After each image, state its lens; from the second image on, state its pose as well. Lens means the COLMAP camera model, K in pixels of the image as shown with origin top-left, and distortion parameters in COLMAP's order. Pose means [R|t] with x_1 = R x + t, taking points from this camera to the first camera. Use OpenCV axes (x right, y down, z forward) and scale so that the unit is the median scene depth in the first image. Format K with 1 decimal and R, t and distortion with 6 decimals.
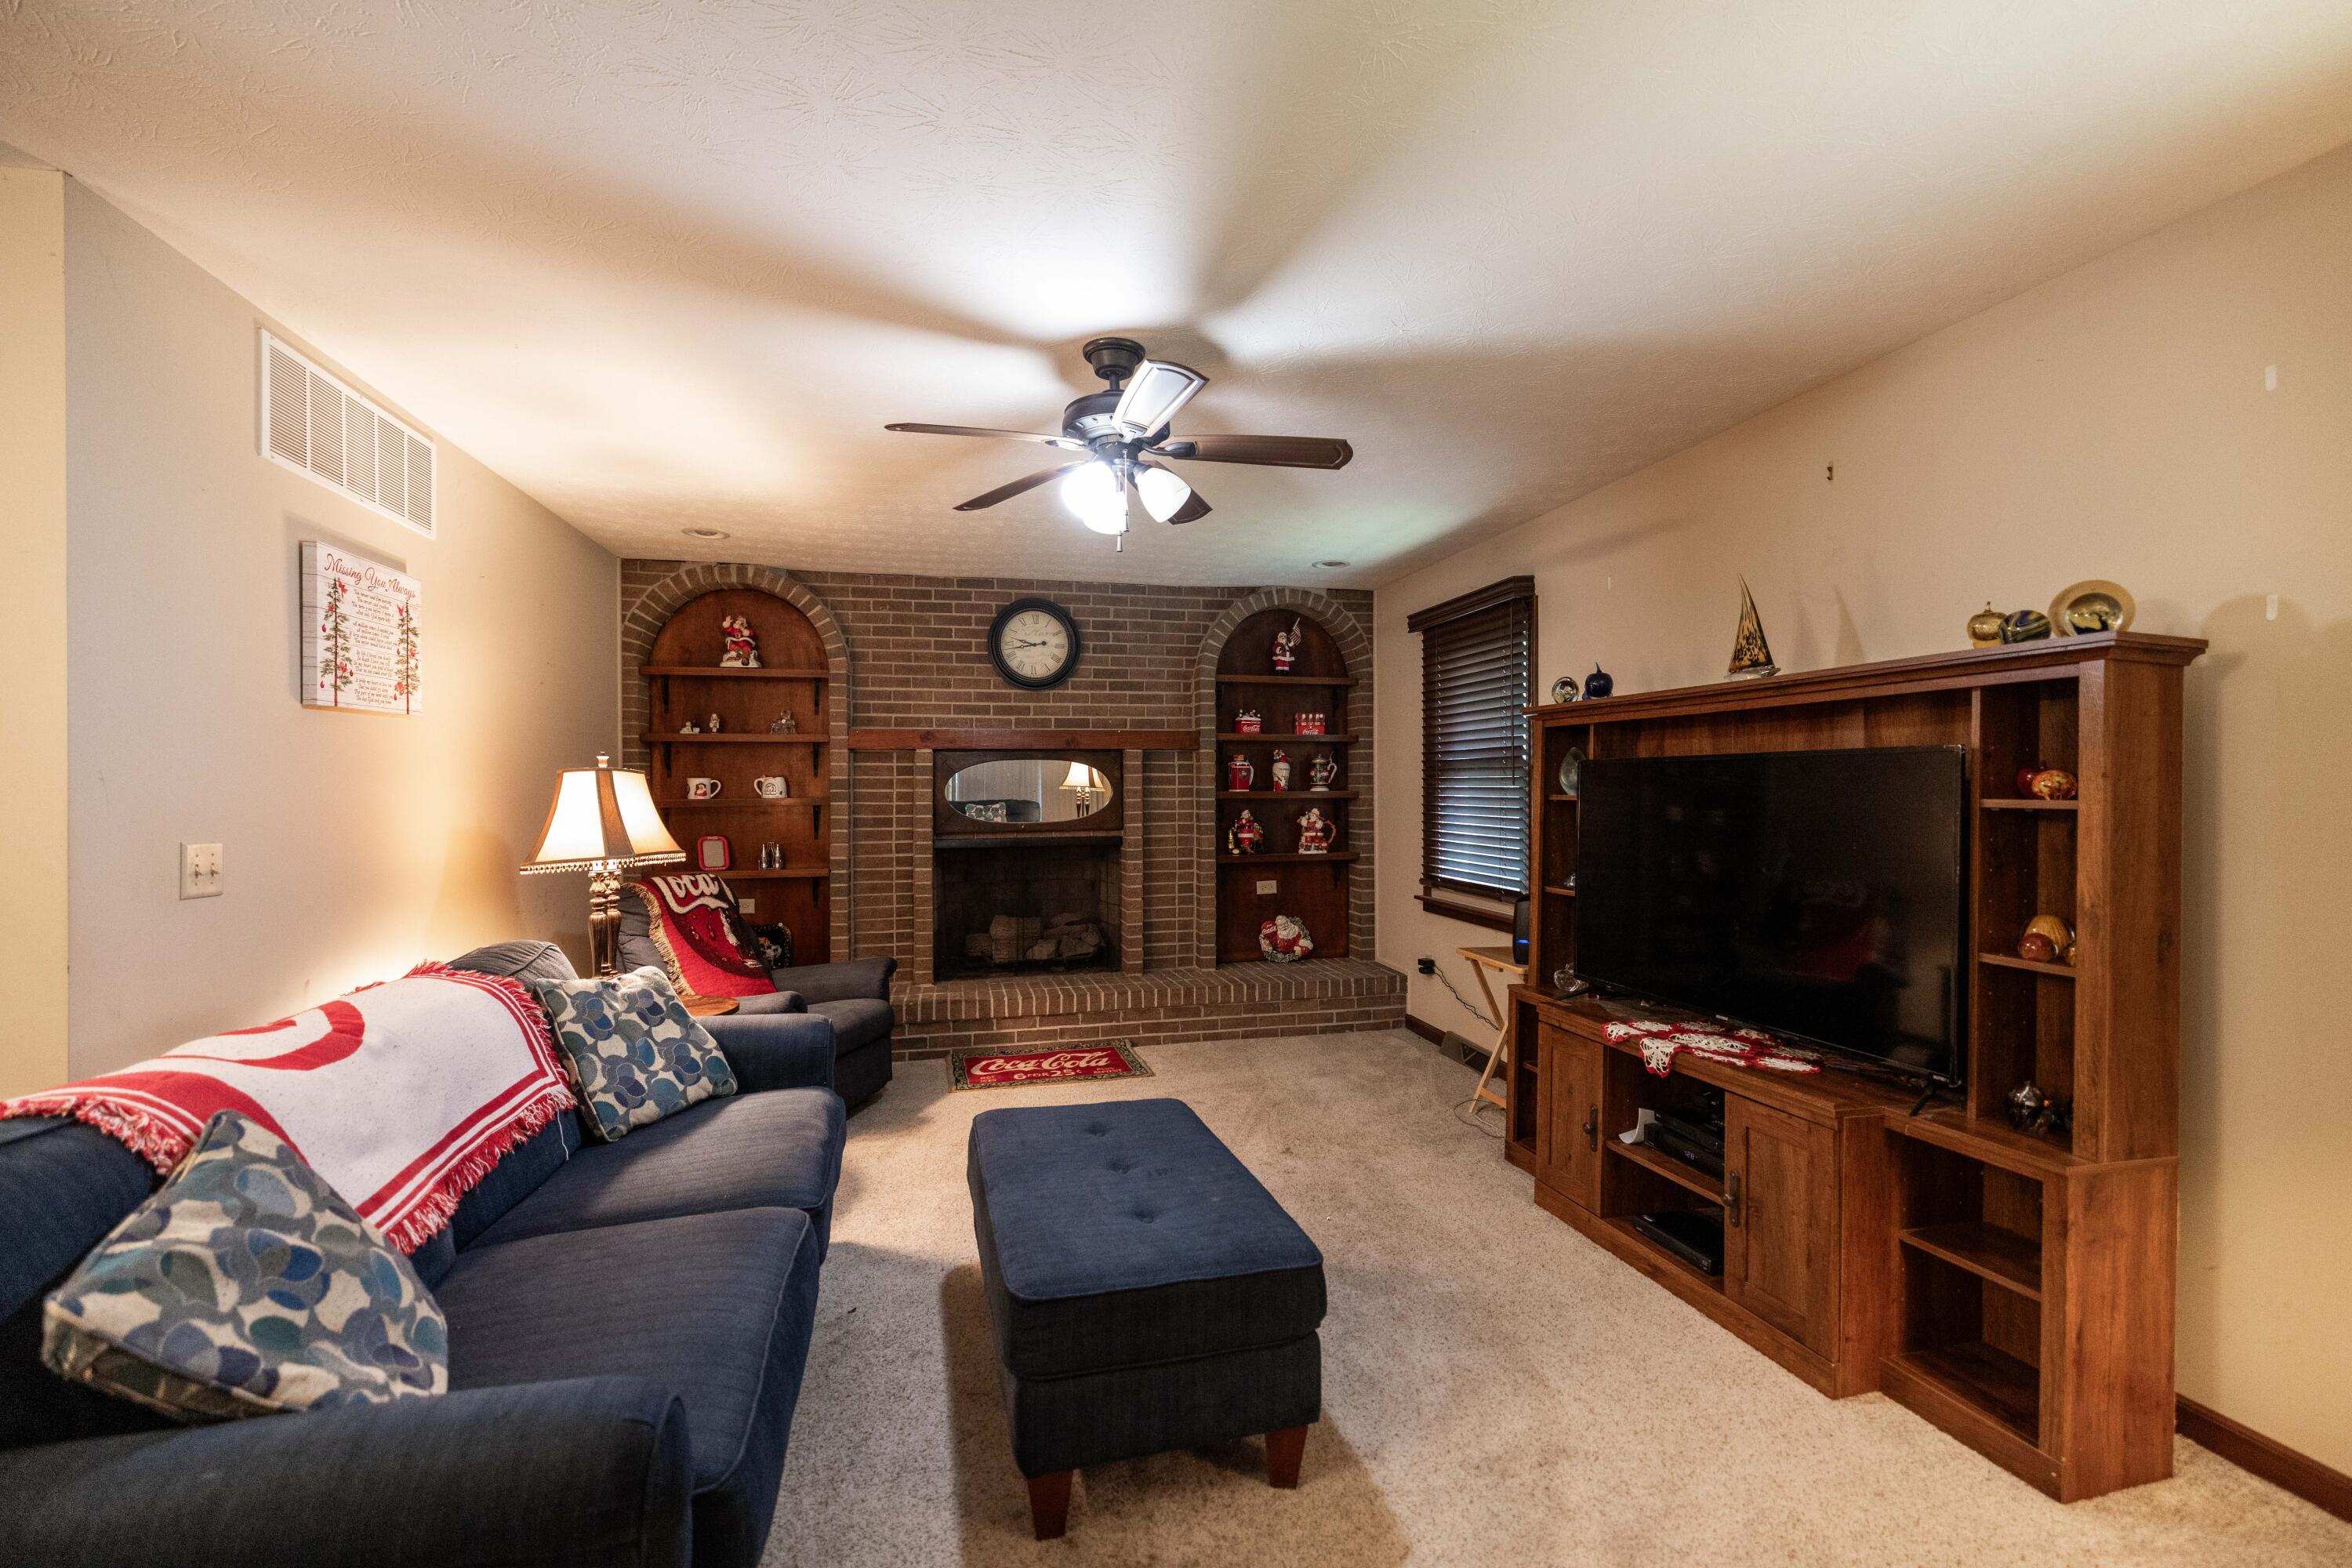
lens RADIAL K [[979.5, 0, 1167.7], [0, 979.5, 782.3], [0, 0, 1]] dist [-0.000220, -0.000091]
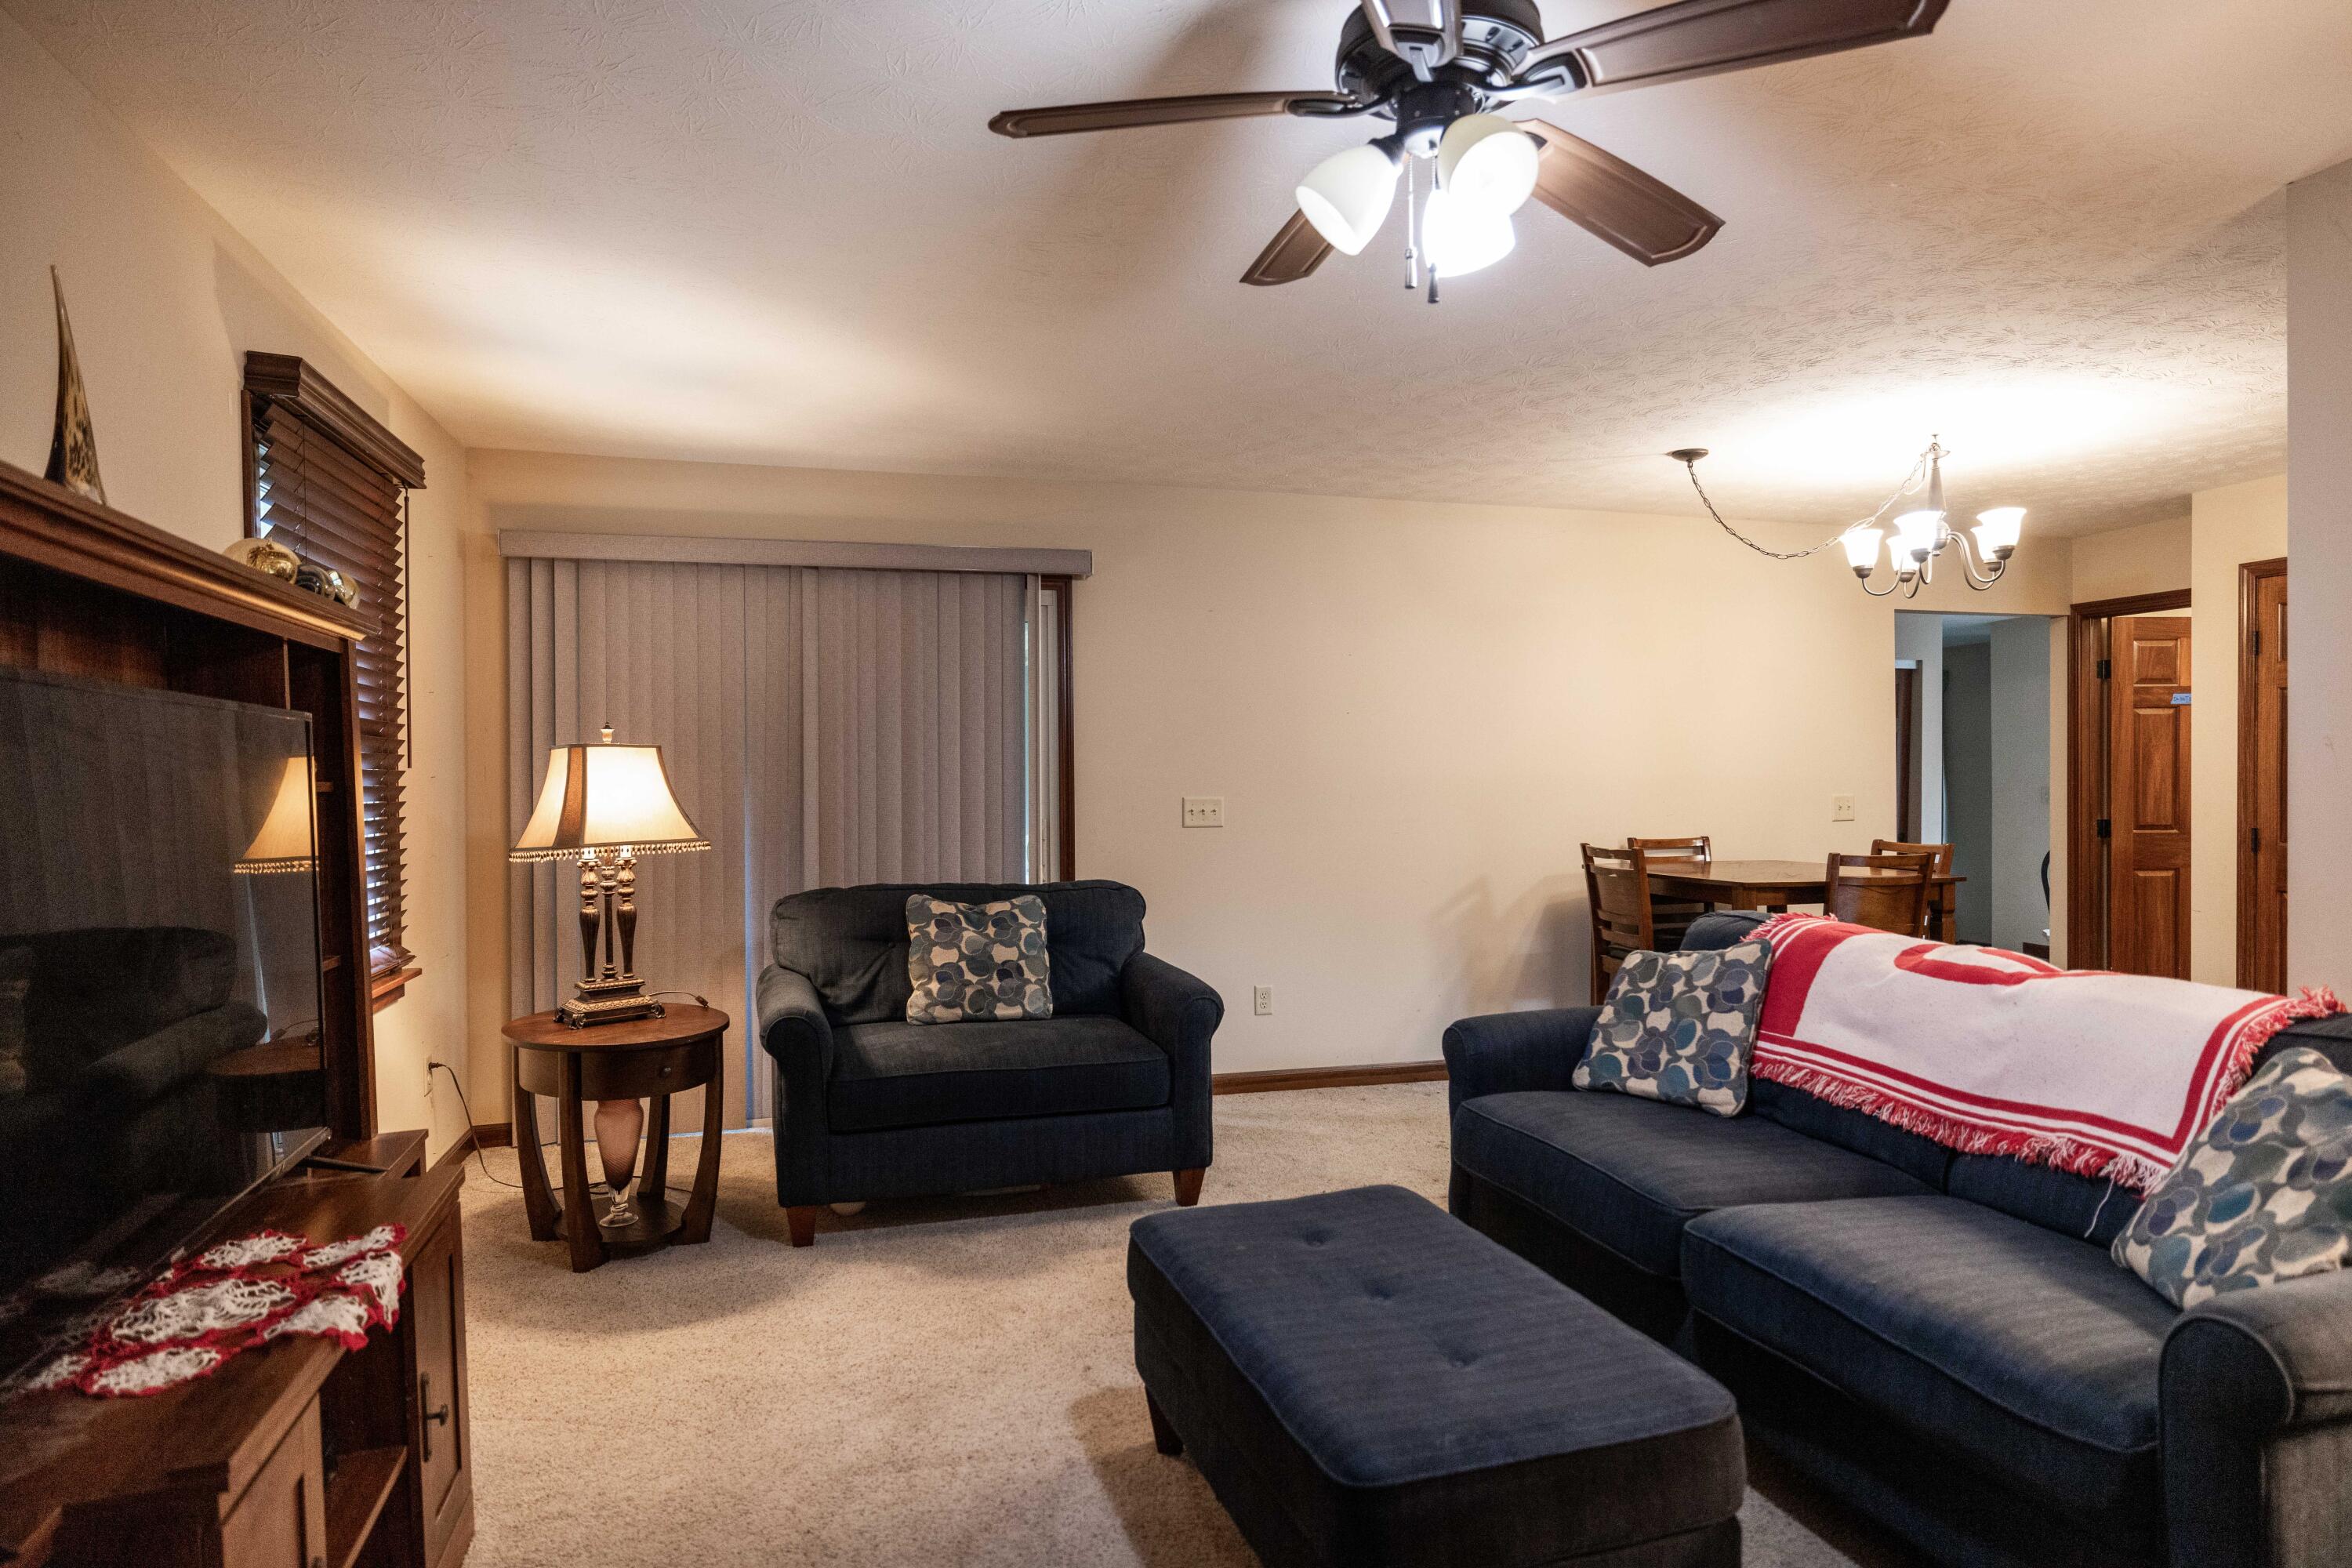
lens RADIAL K [[1361.6, 0, 1169.2], [0, 1361.6, 772.3], [0, 0, 1]] dist [-0.002365, -0.002355]
pose [[-0.998977, 0.009071, -0.044304, 0.063430], [0.009599, 0.999885, -0.011708, 0.011733], [0.044193, -0.012121, -0.998949, 0.878107]]
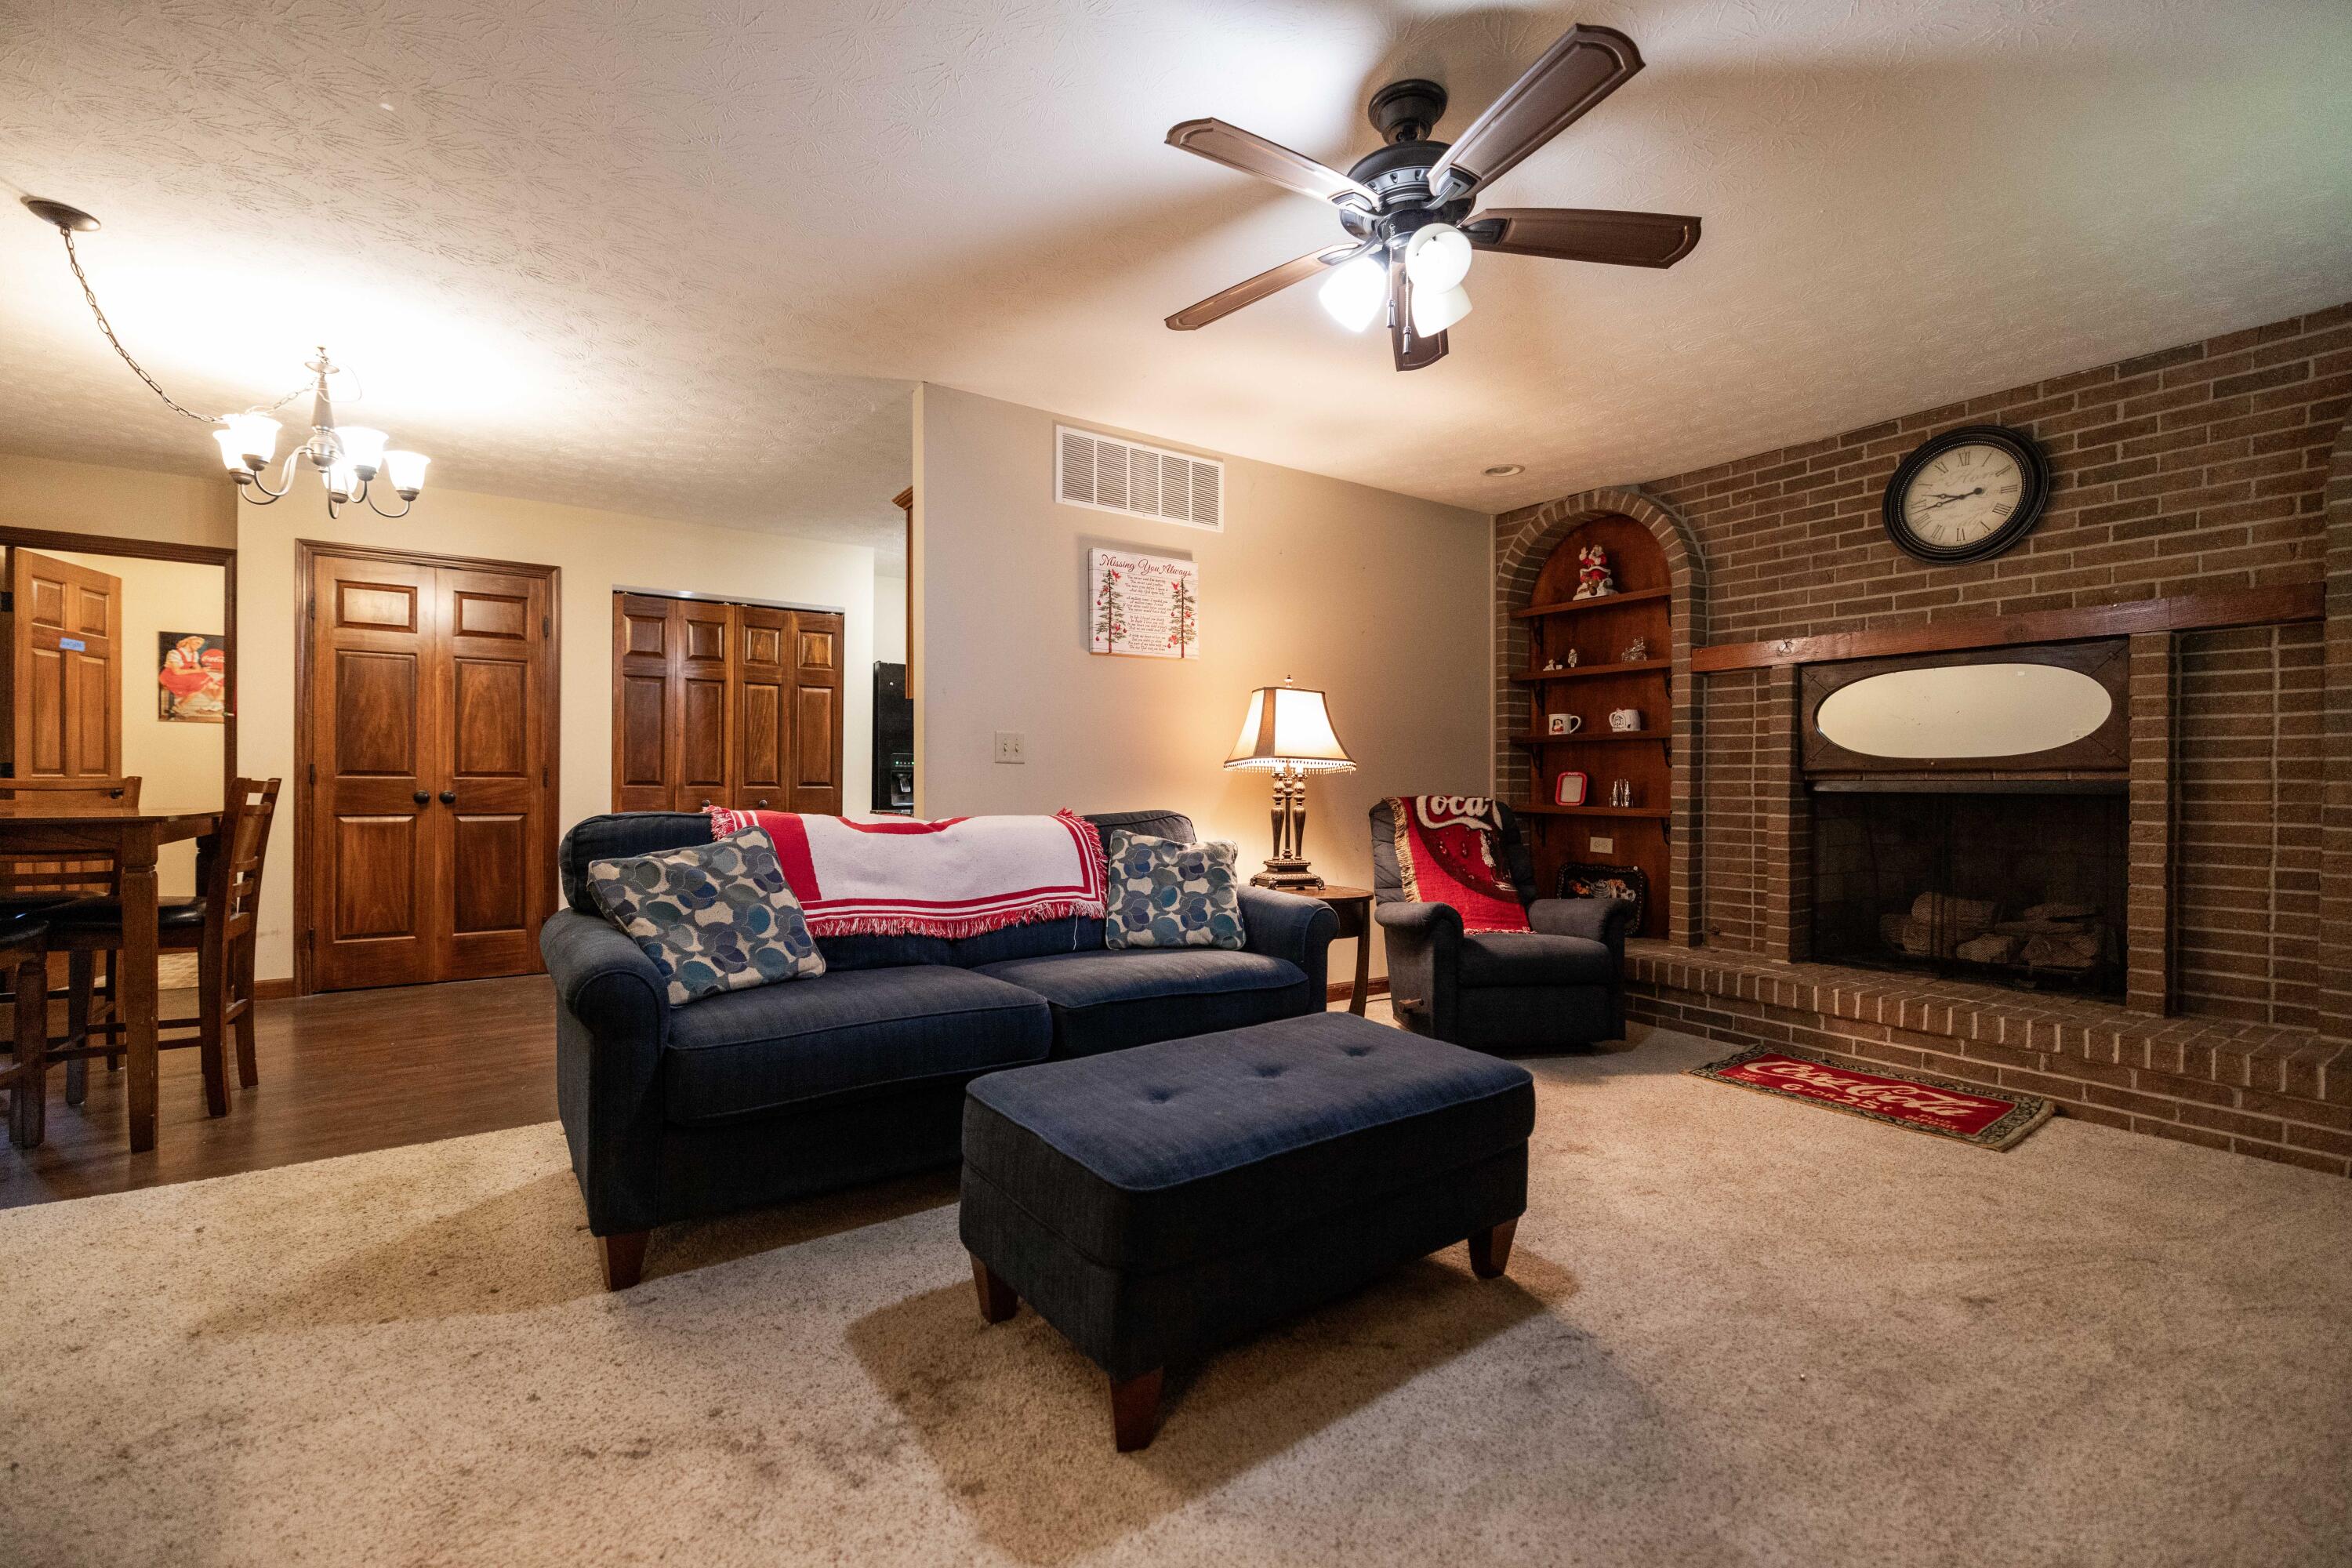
lens RADIAL K [[978.2, 0, 1189.6], [0, 978.2, 784.3], [0, 0, 1]] dist [0.001580, 0.000242]
pose [[0.380200, 0.014645, -0.924788, 0.322604], [-0.000968, 0.999880, 0.015437, 0.054417], [0.924904, -0.004974, 0.380169, 0.268248]]
